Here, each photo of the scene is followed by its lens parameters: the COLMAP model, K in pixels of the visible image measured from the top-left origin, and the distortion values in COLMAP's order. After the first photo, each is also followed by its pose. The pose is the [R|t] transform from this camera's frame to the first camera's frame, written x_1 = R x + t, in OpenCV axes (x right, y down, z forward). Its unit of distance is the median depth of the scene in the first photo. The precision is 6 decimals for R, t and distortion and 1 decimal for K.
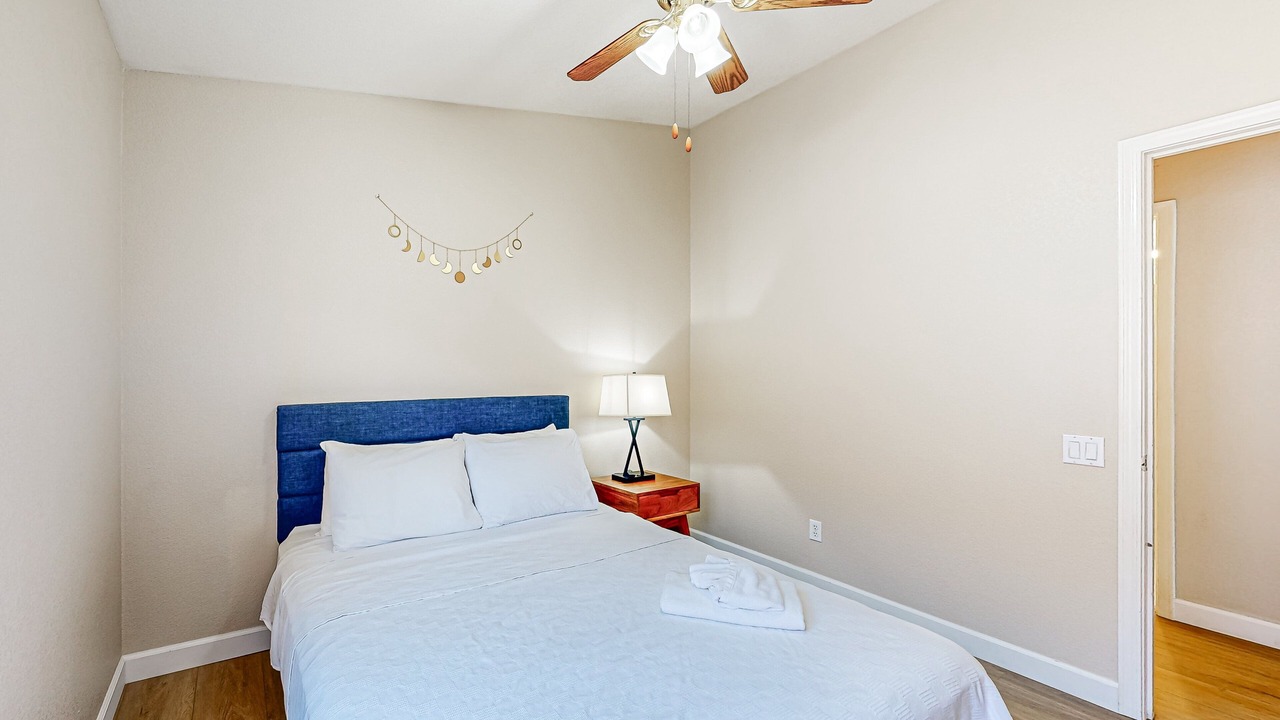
lens RADIAL K [[472.8, 0, 636.6], [0, 472.8, 363.9], [0, 0, 1]] dist [0.016780, 0.000024]
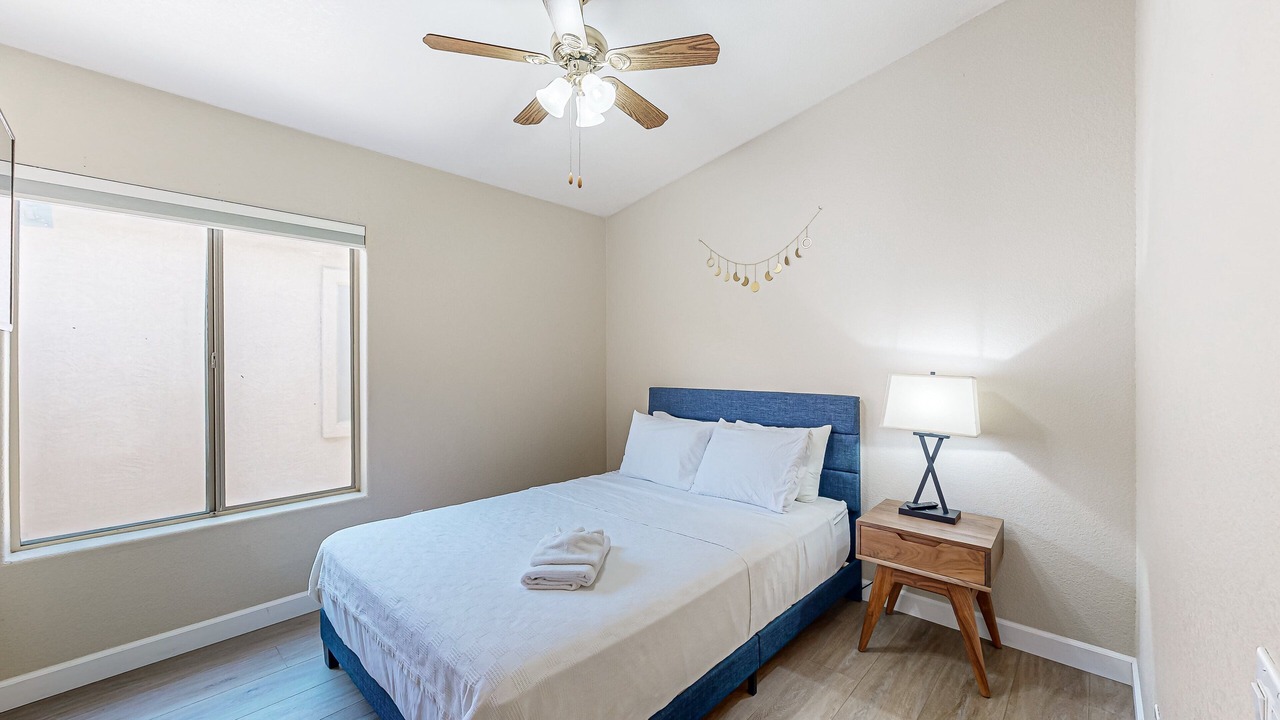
lens RADIAL K [[472.8, 0, 636.6], [0, 472.8, 363.9], [0, 0, 1]] dist [0.016780, 0.000024]
pose [[0.280666, -0.000981, -0.959805, 0.652007], [0.002111, 0.999998, -0.000404, 0.005371], [0.959803, -0.001913, 0.280667, 0.395550]]
